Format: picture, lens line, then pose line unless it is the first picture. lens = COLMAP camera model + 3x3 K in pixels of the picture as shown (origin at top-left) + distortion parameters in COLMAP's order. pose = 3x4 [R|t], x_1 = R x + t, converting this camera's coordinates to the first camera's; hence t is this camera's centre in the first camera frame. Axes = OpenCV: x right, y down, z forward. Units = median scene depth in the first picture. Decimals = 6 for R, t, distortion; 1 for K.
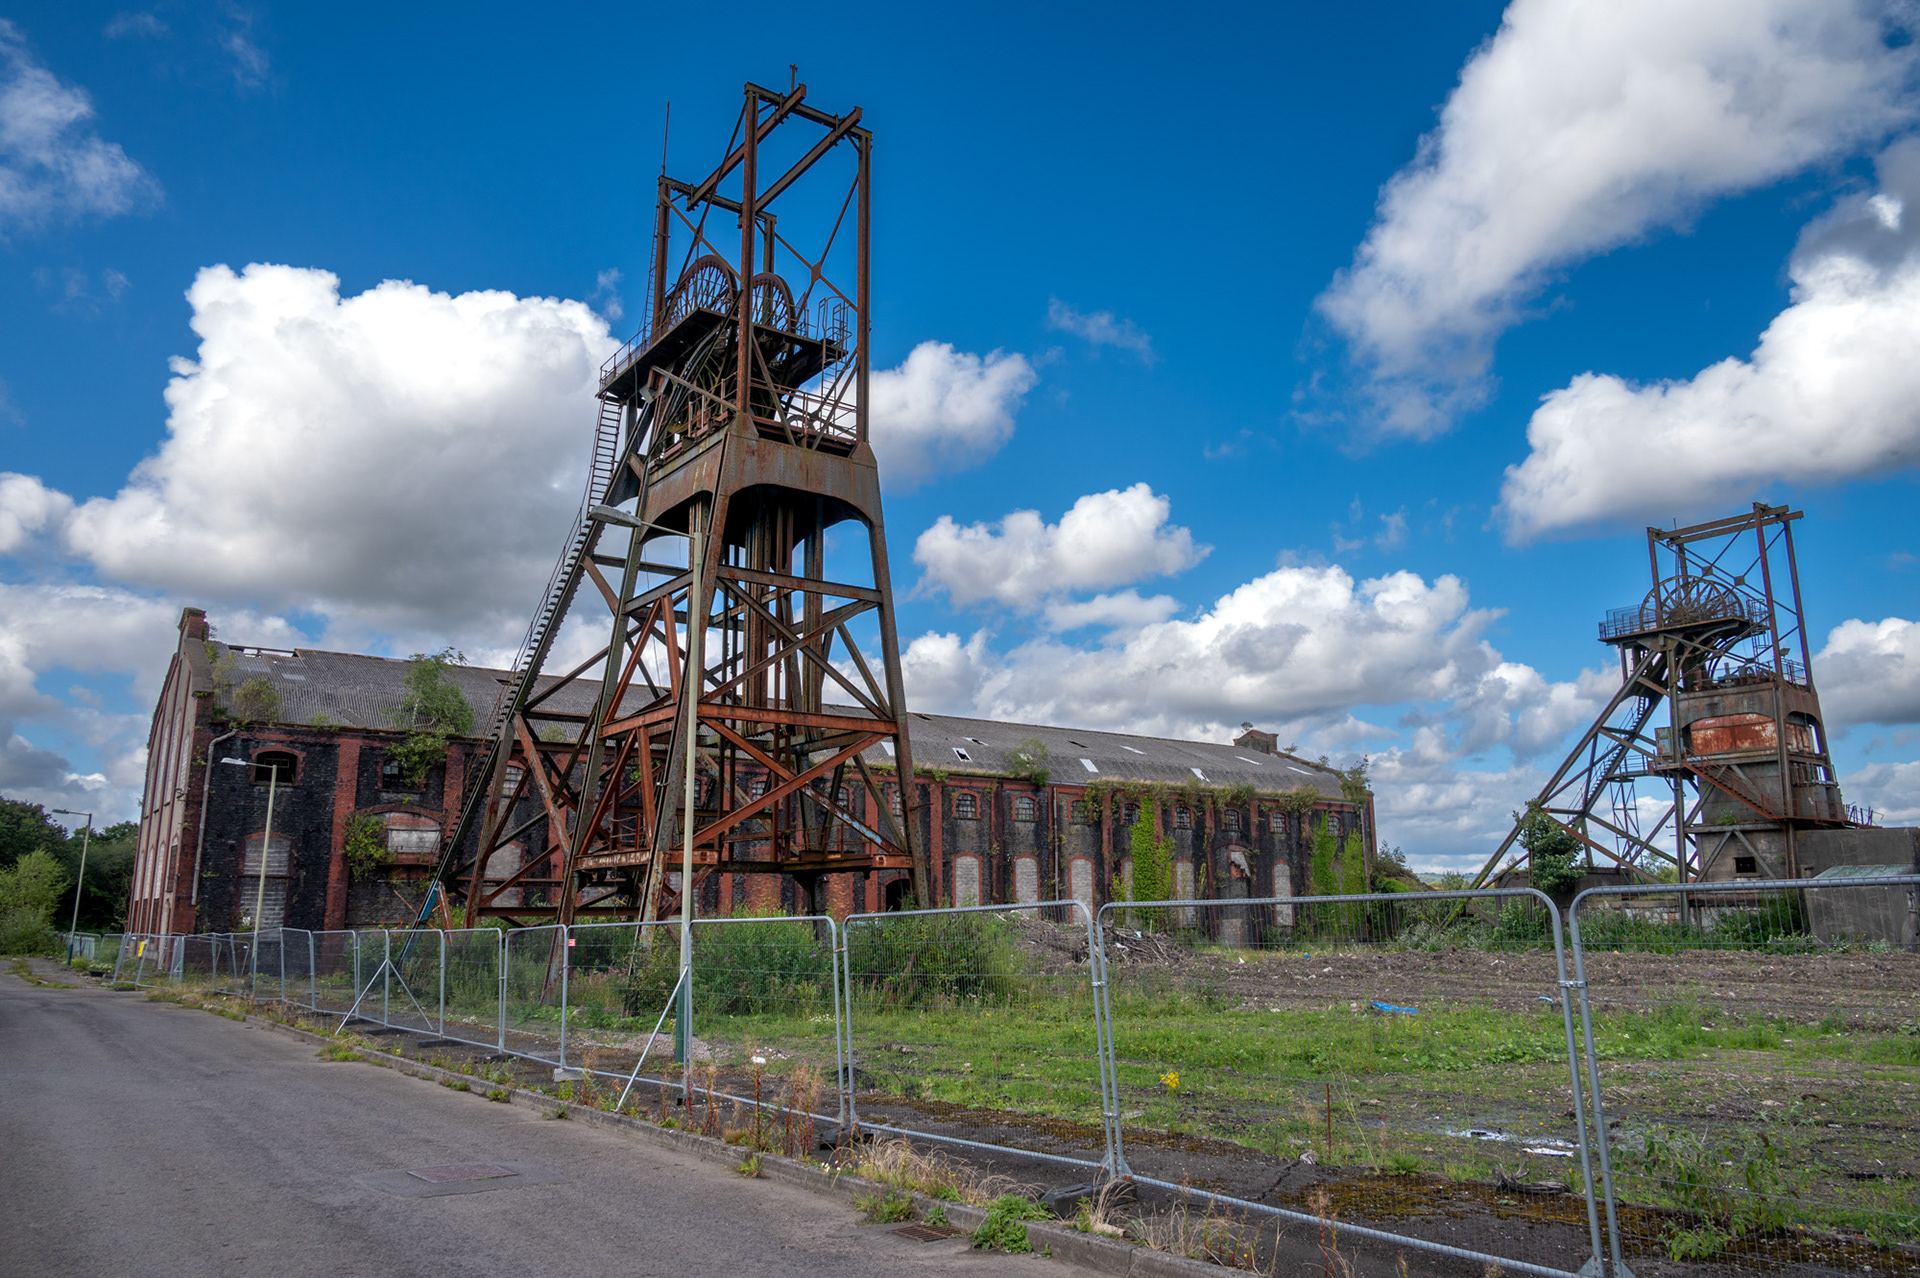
lens RADIAL K [[1272.7, 0, 947.2], [0, 1272.7, 627.3], [0, 0, 1]] dist [-0.002883, 0.000937]
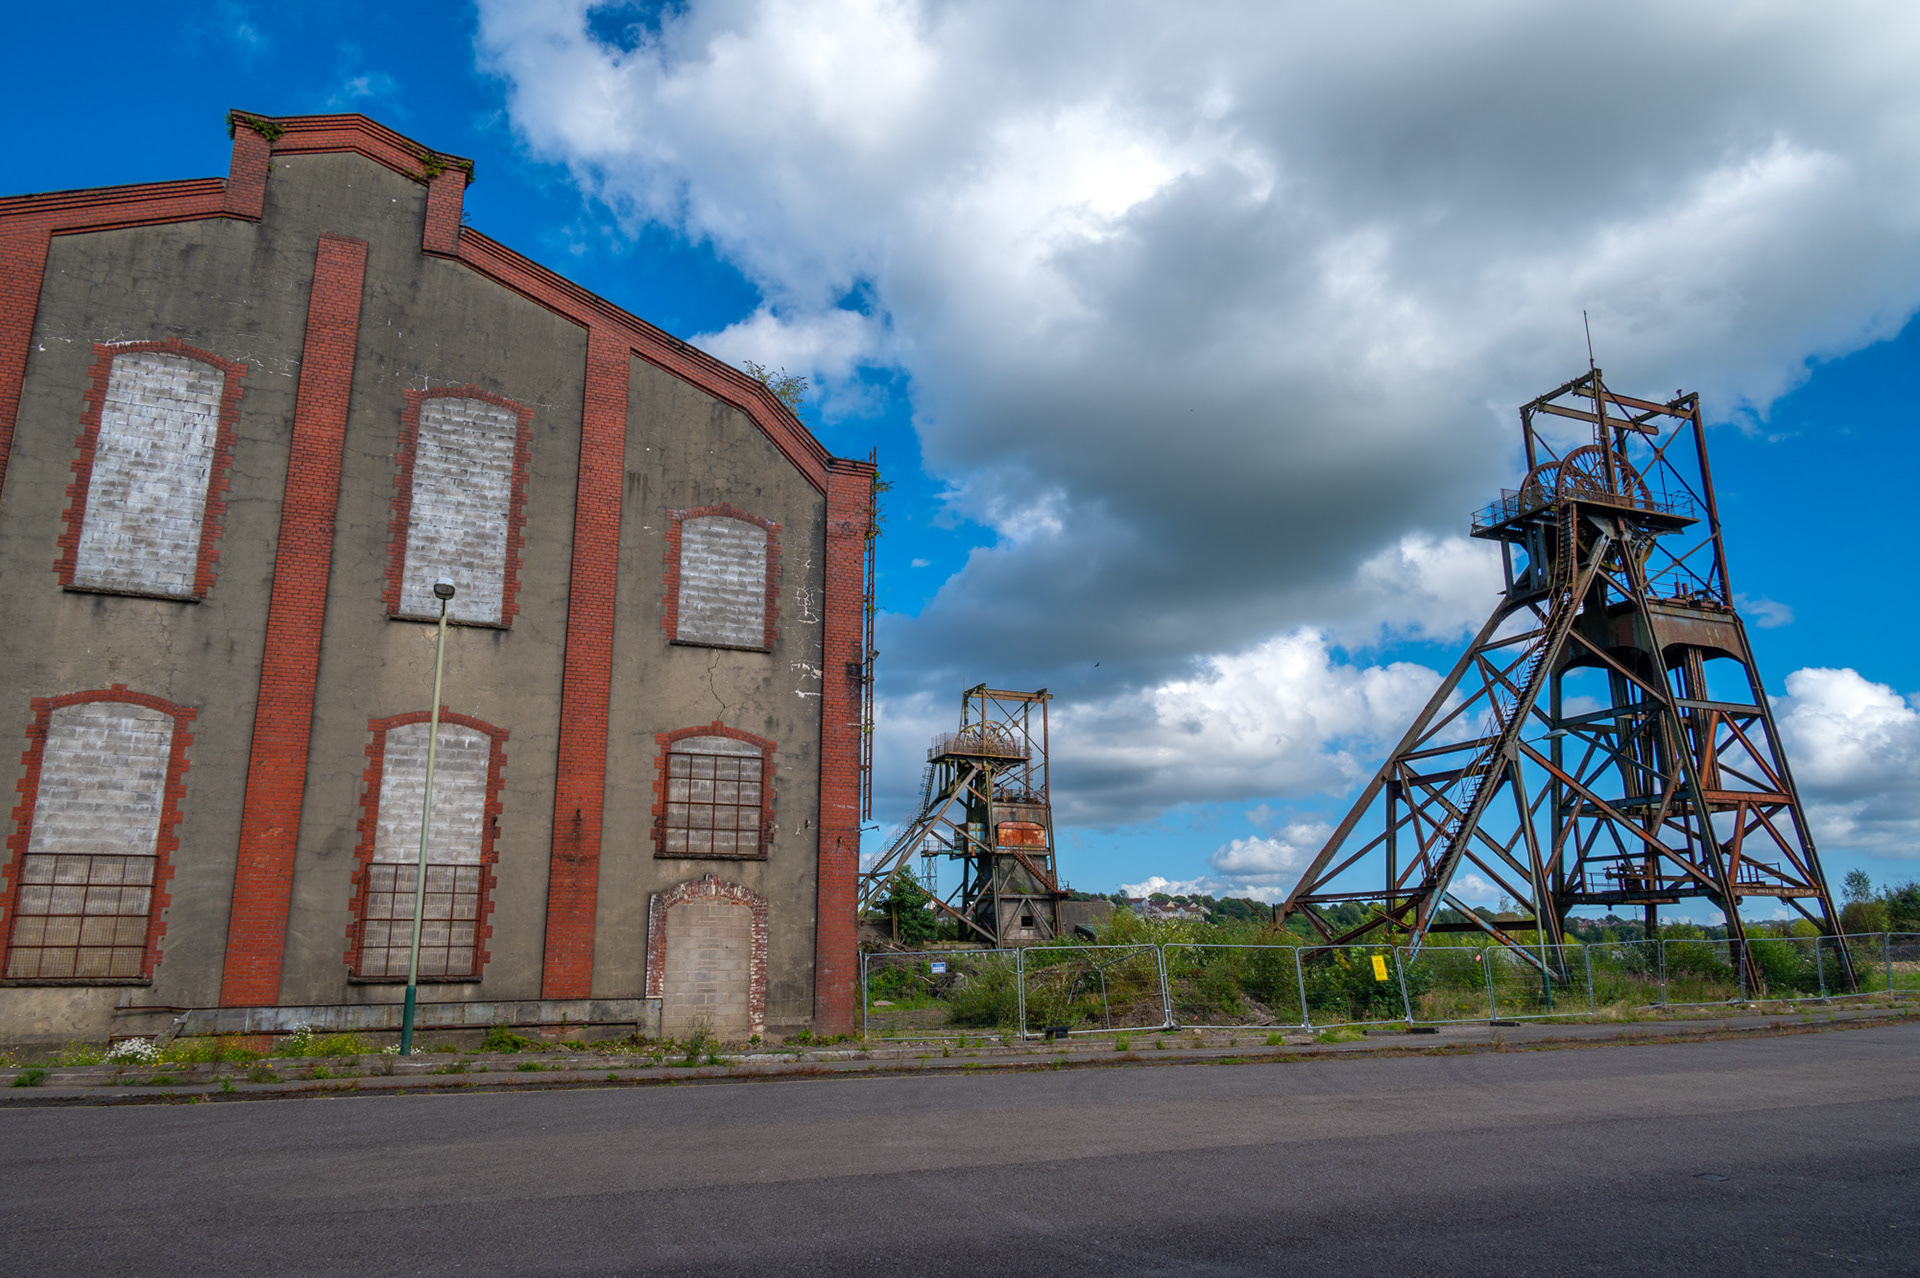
lens RADIAL K [[1272.7, 0, 933.7], [0, 1272.7, 645.7], [0, 0, 1]] dist [-0.002883, 0.000937]
pose [[0.253454, 0.239594, 0.937206, -0.908407], [-0.208959, 0.959528, -0.188791, 0.181376], [-0.944509, -0.147988, 0.293261, 0.706531]]
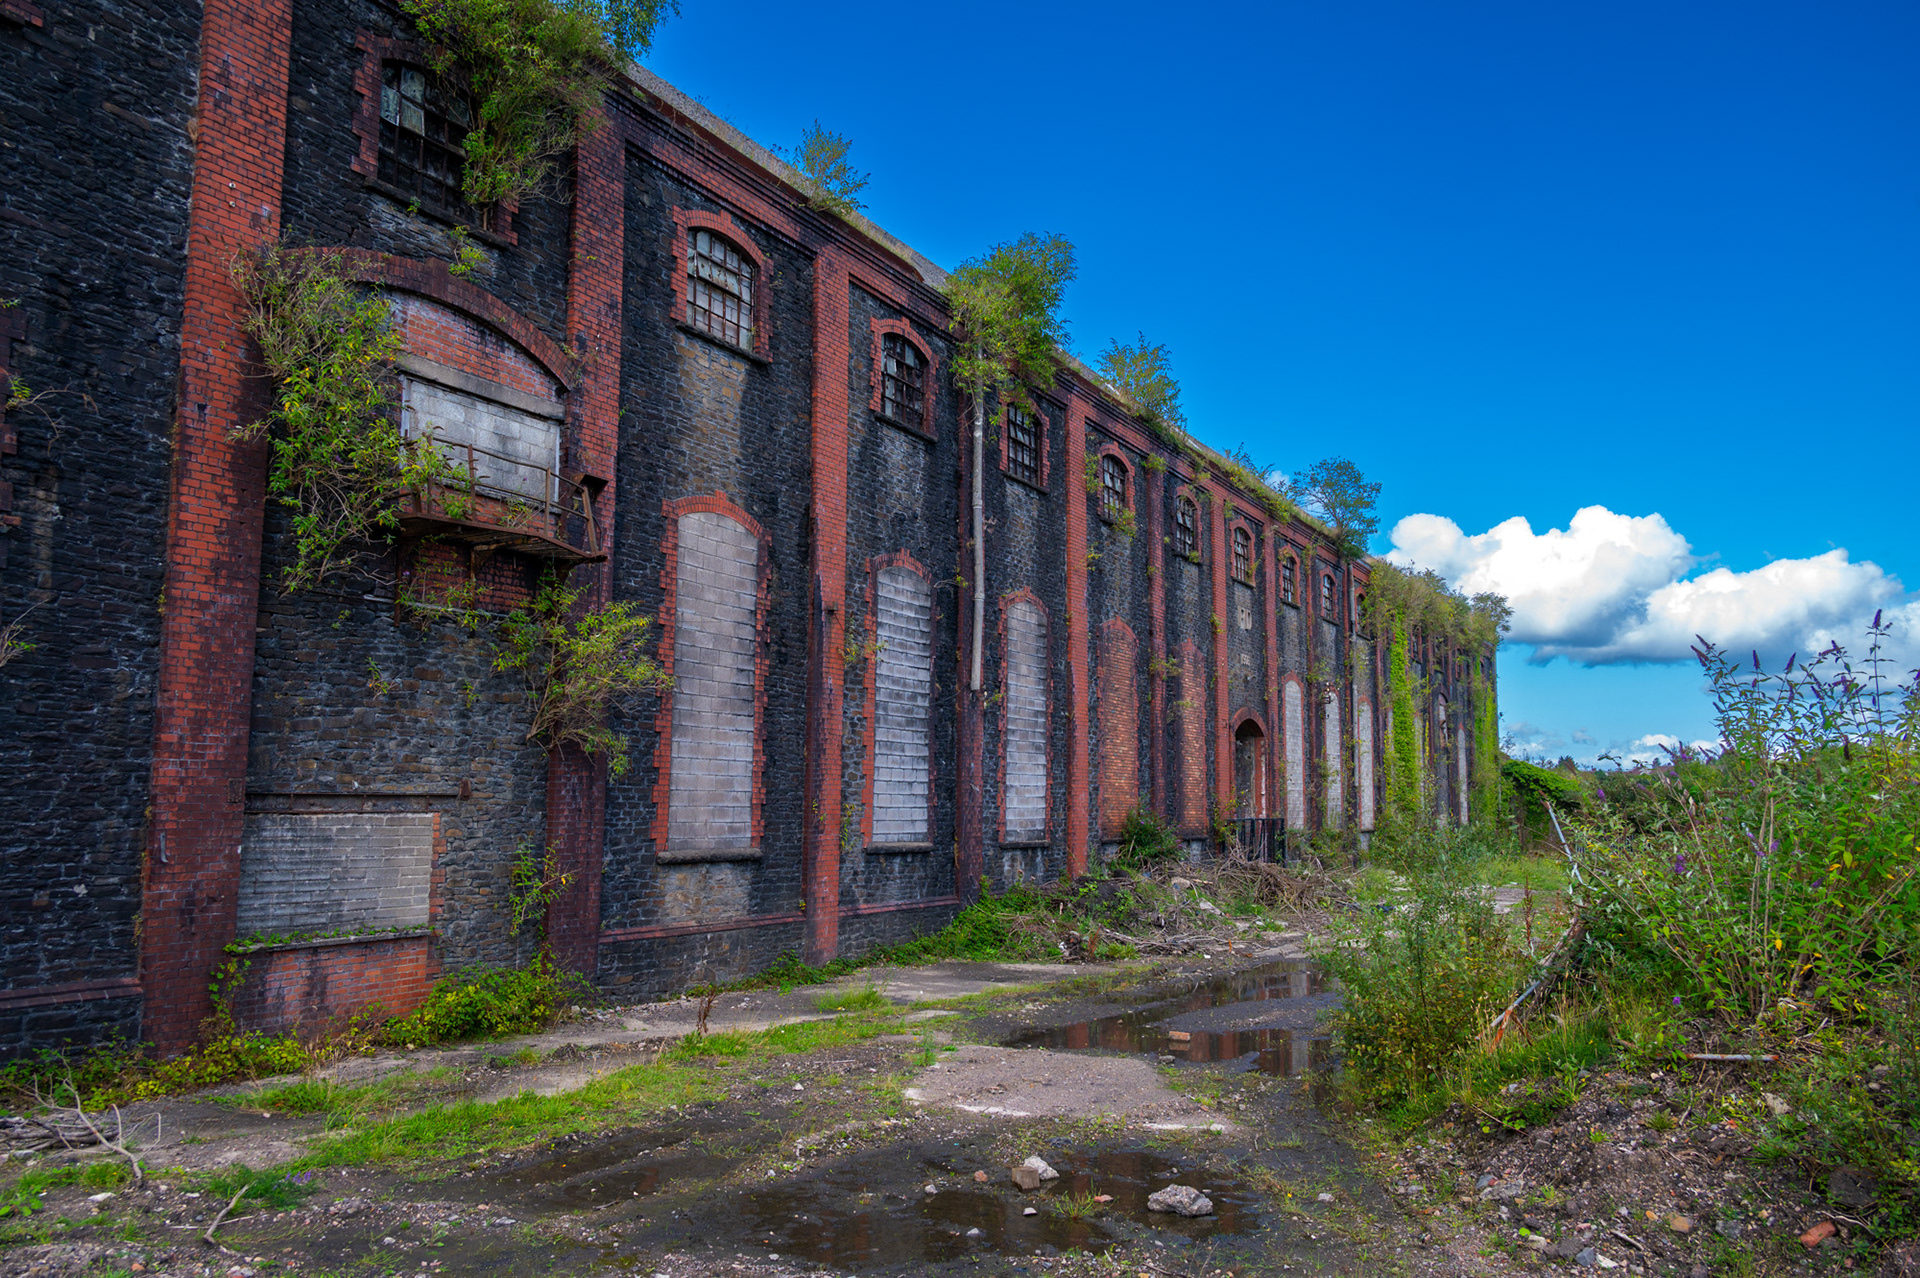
lens RADIAL K [[1489.6, 0, 969.3], [0, 1489.6, 620.4], [0, 0, 1]] dist [0.008379, -0.019521]
pose [[0.886396, 0.065753, 0.458235, -0.435080], [-0.108844, 0.991714, 0.068241, 0.161406], [-0.449951, -0.110364, 0.886208, 0.673401]]
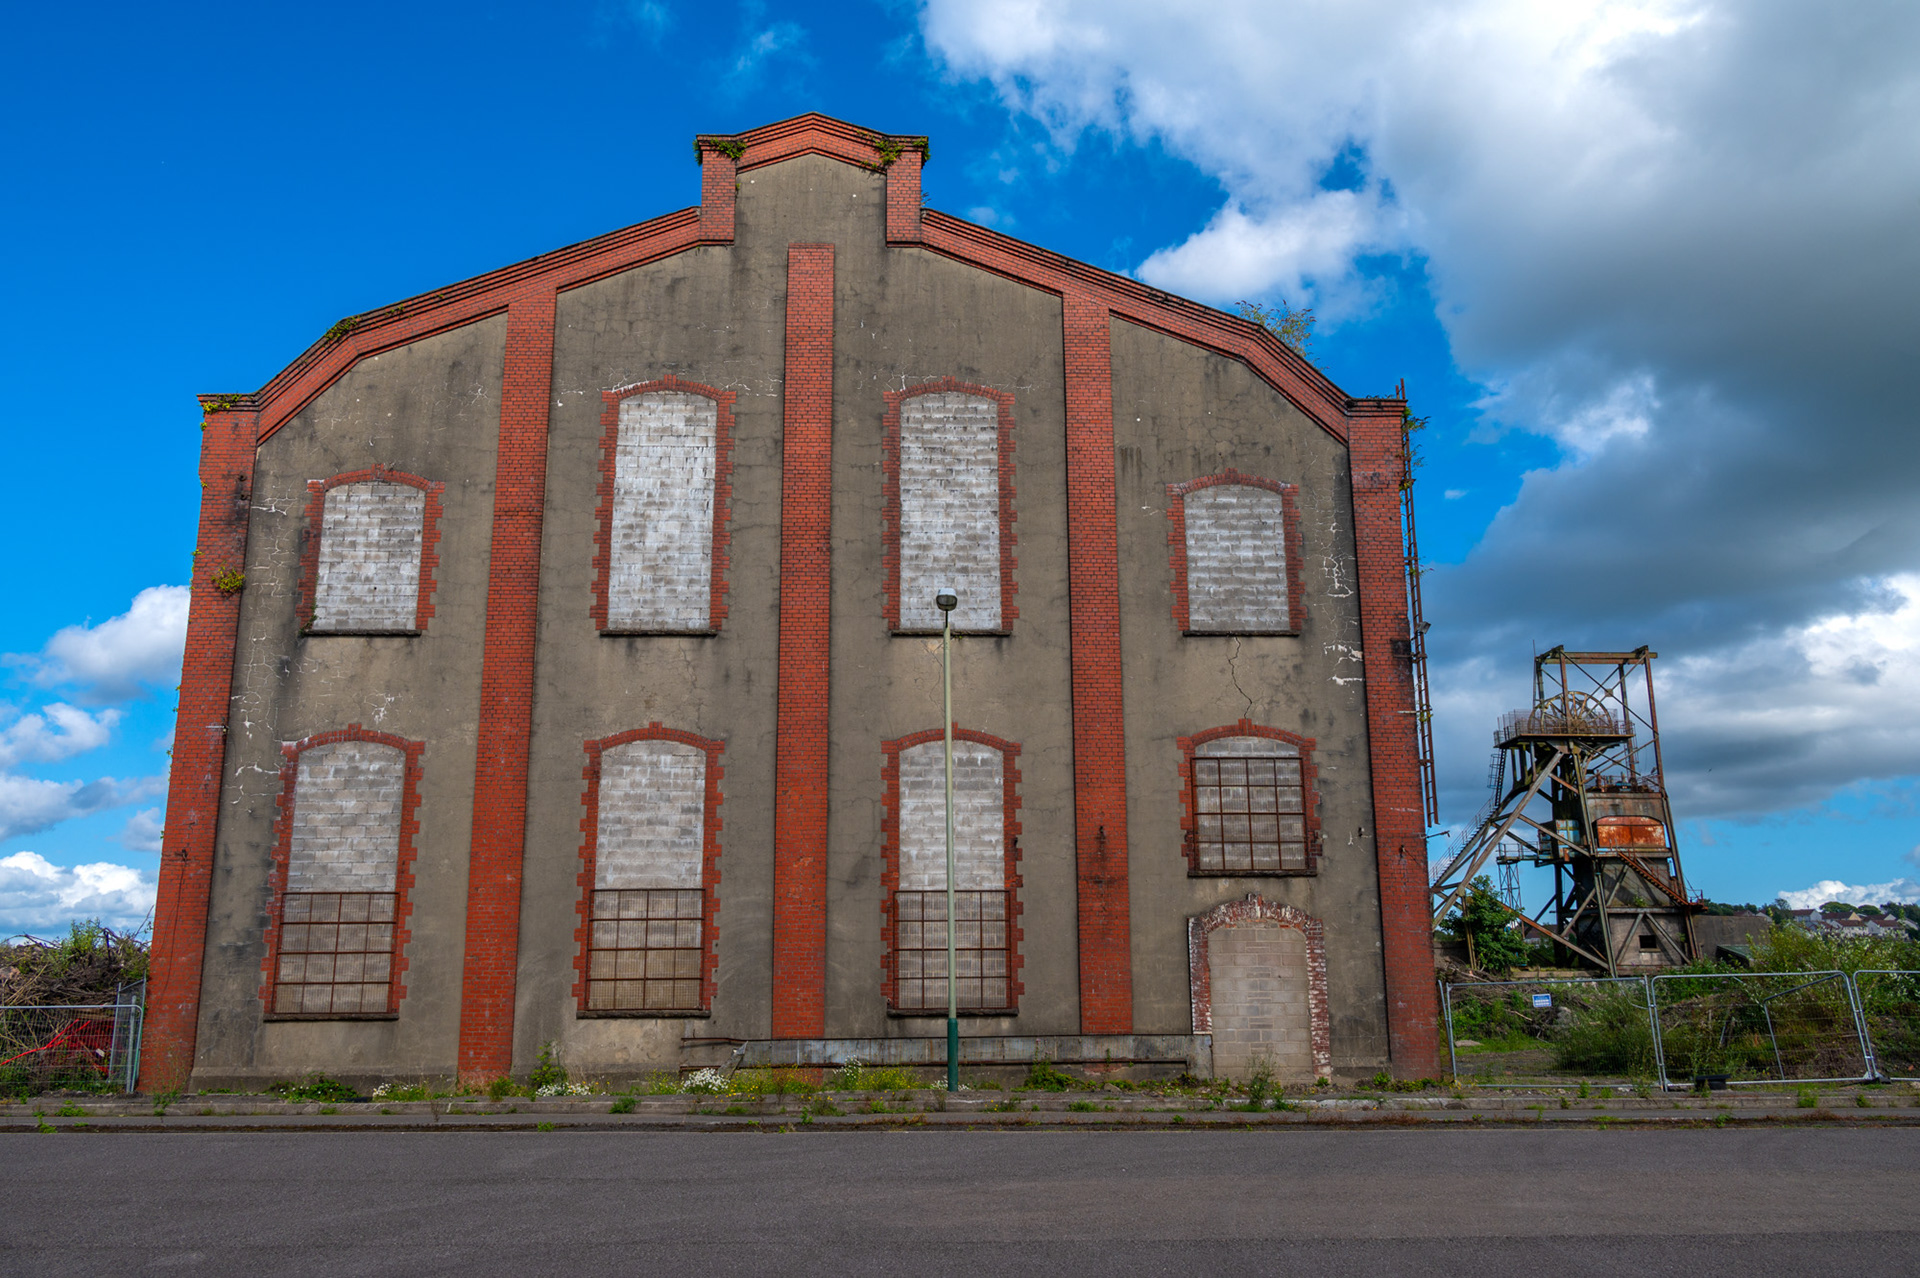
lens RADIAL K [[1489.6, 0, 930.4], [0, 1489.6, 637.9], [0, 0, 1]] dist [0.008379, -0.019521]
pose [[0.583042, 0.194744, 0.788757, -0.931174], [-0.178052, 0.977873, -0.109823, 0.181401], [-0.792692, -0.076408, 0.604815, 0.707016]]
